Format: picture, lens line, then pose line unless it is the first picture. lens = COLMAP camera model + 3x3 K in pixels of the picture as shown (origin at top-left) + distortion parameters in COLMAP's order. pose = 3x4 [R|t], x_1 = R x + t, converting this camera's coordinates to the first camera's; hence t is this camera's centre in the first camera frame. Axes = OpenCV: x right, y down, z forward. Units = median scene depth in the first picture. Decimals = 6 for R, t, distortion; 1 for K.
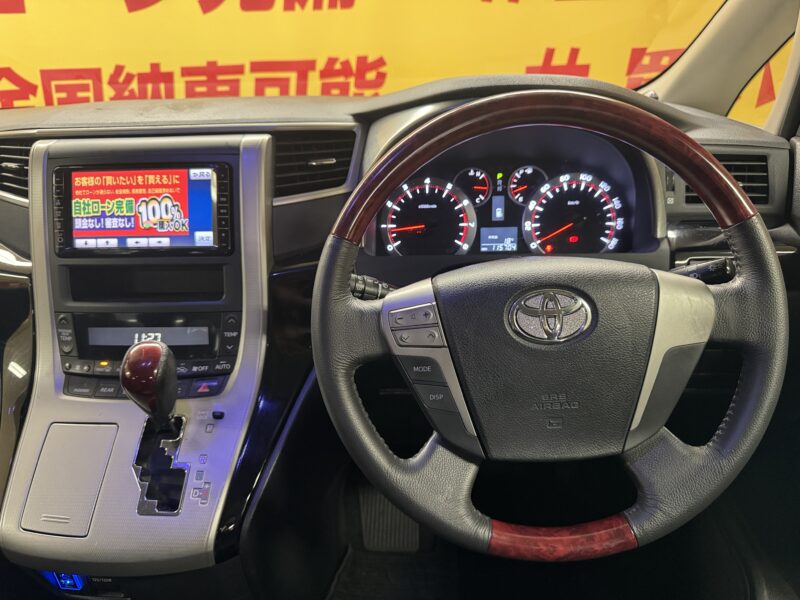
lens RADIAL K [[579.5, 0, 400.0], [0, 579.5, 306.0], [0, 0, 1]] dist [0.022911, -0.045816]
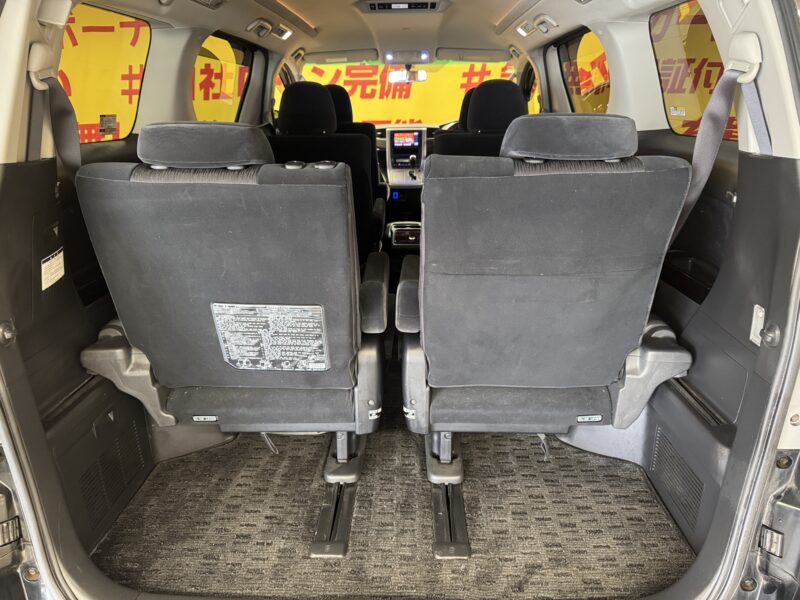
lens RADIAL K [[579.5, 0, 400.7], [0, 579.5, 308.1], [0, 0, 1]] dist [0.022911, -0.045816]
pose [[0.999793, 0.008359, 0.018527, -0.582884], [-0.006488, 0.995086, -0.098803, 2.160252], [-0.019262, 0.098662, 0.994935, -4.807177]]
